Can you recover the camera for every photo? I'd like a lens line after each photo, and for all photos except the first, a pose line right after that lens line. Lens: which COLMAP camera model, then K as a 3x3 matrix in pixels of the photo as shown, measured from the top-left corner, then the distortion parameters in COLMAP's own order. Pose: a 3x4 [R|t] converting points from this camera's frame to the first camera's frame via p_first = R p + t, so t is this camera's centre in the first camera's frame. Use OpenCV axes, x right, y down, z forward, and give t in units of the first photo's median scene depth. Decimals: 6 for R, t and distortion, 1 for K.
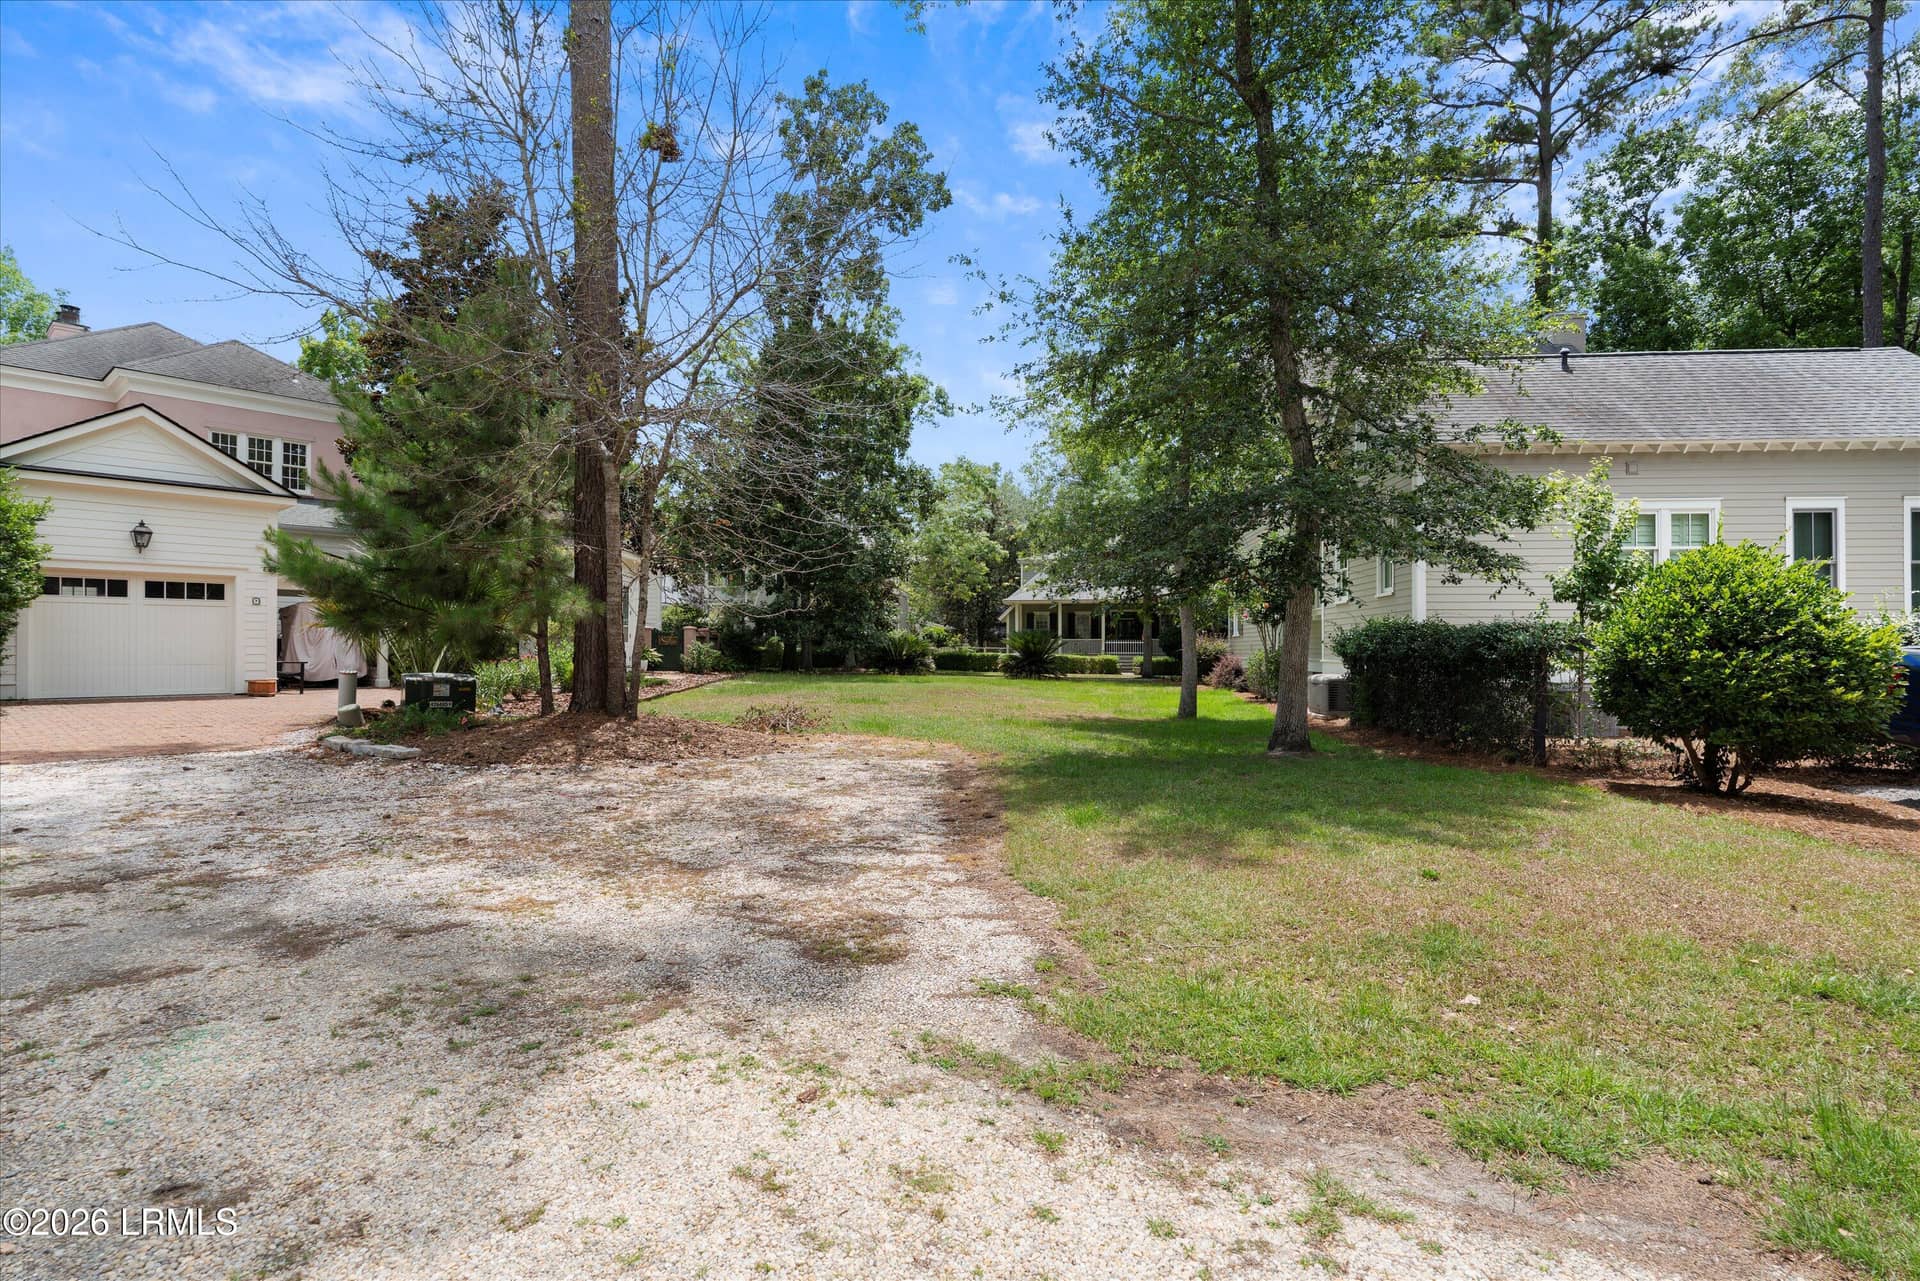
lens RADIAL K [[951.1, 0, 960.0], [0, 951.1, 640.5], [0, 0, 1]] dist [-0.003077, 0.000149]
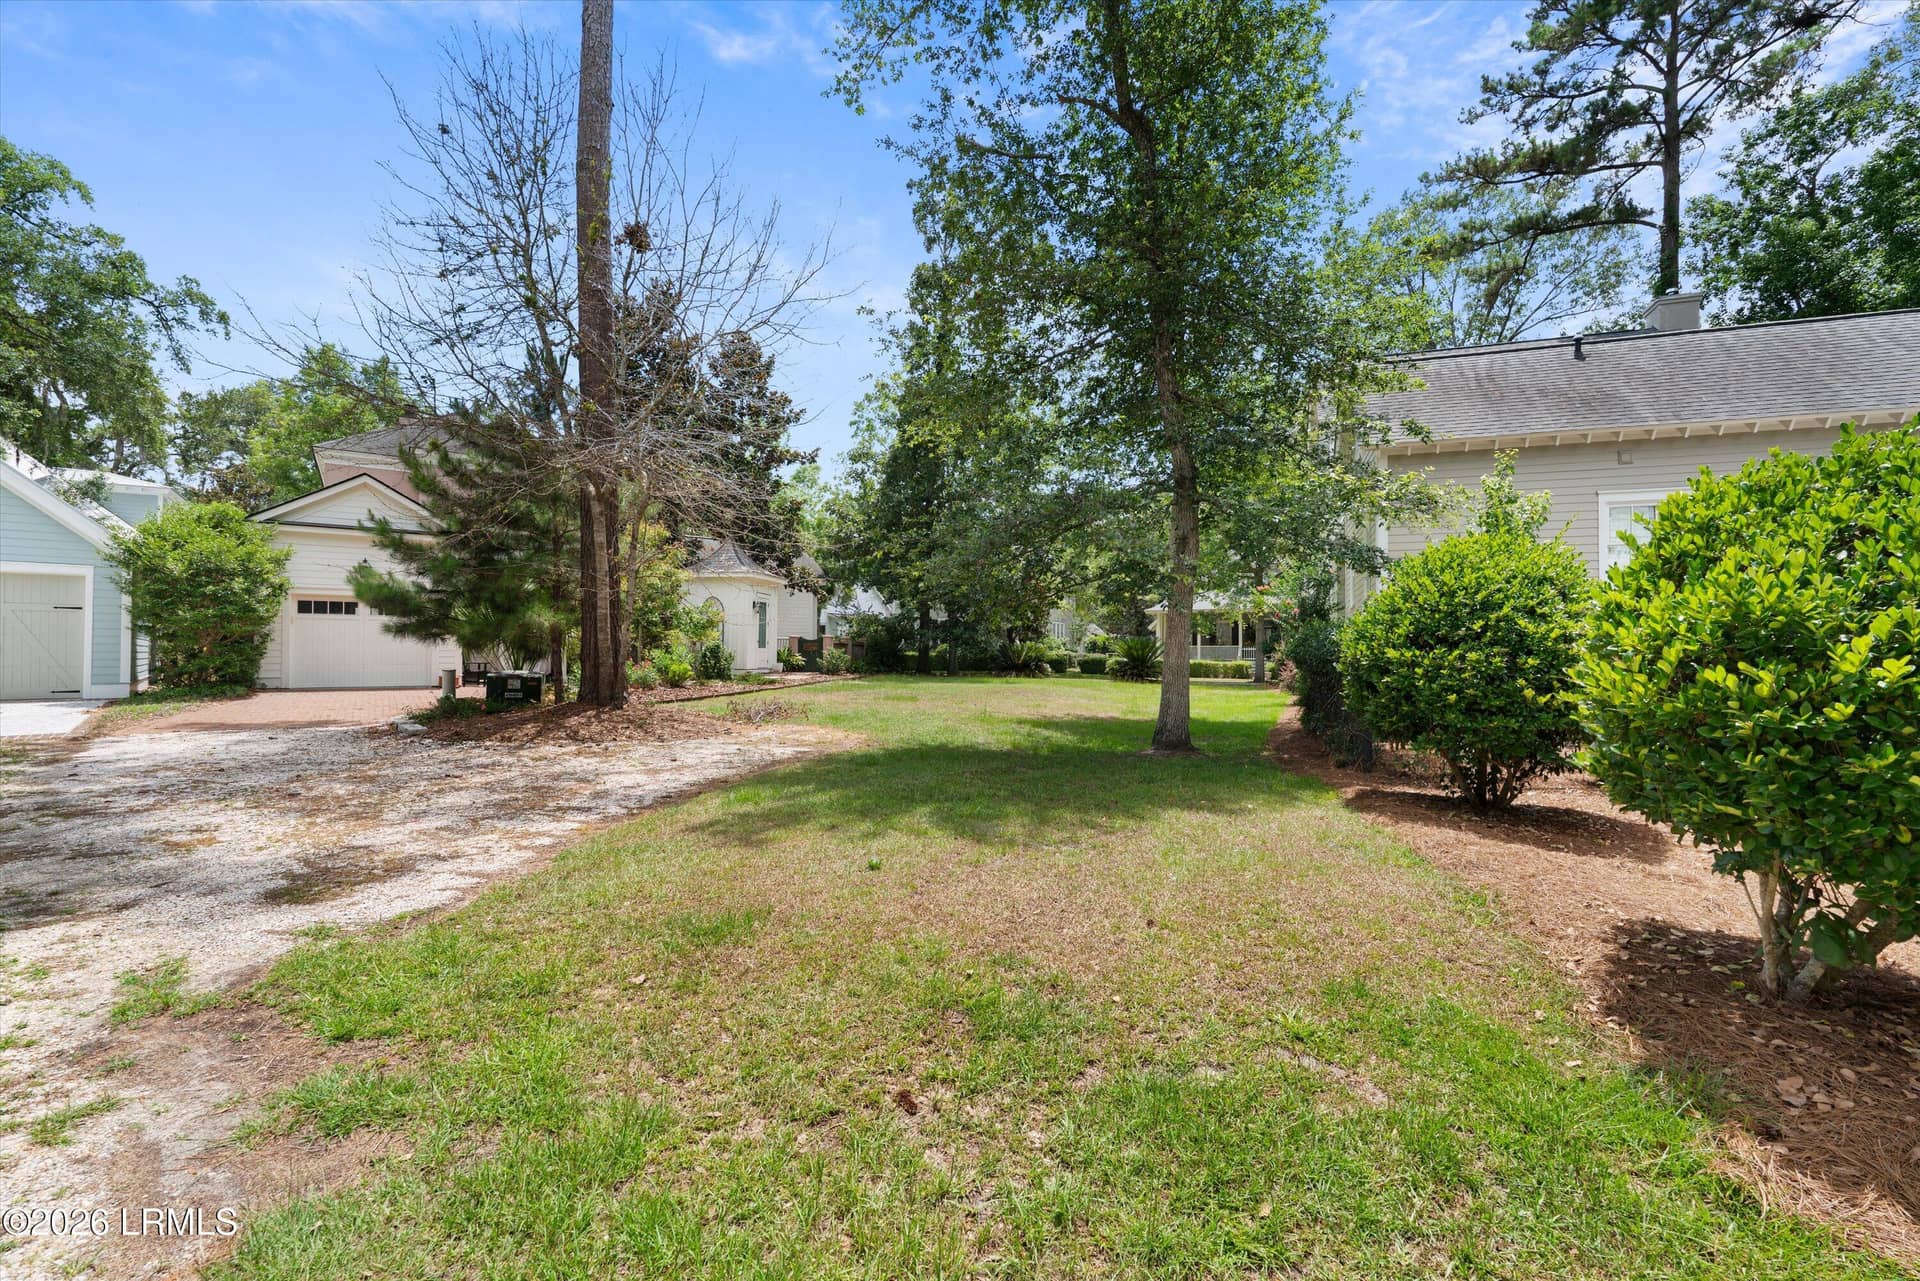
lens RADIAL K [[842.0, 0, 961.0], [0, 842.0, 629.7], [0, 0, 1]] dist [0.000834, -0.000168]
pose [[0.969299, -0.006198, -0.245806, 0.153370], [0.000667, 0.999745, -0.022578, 0.002843], [0.245883, 0.021721, 0.969056, 0.025872]]
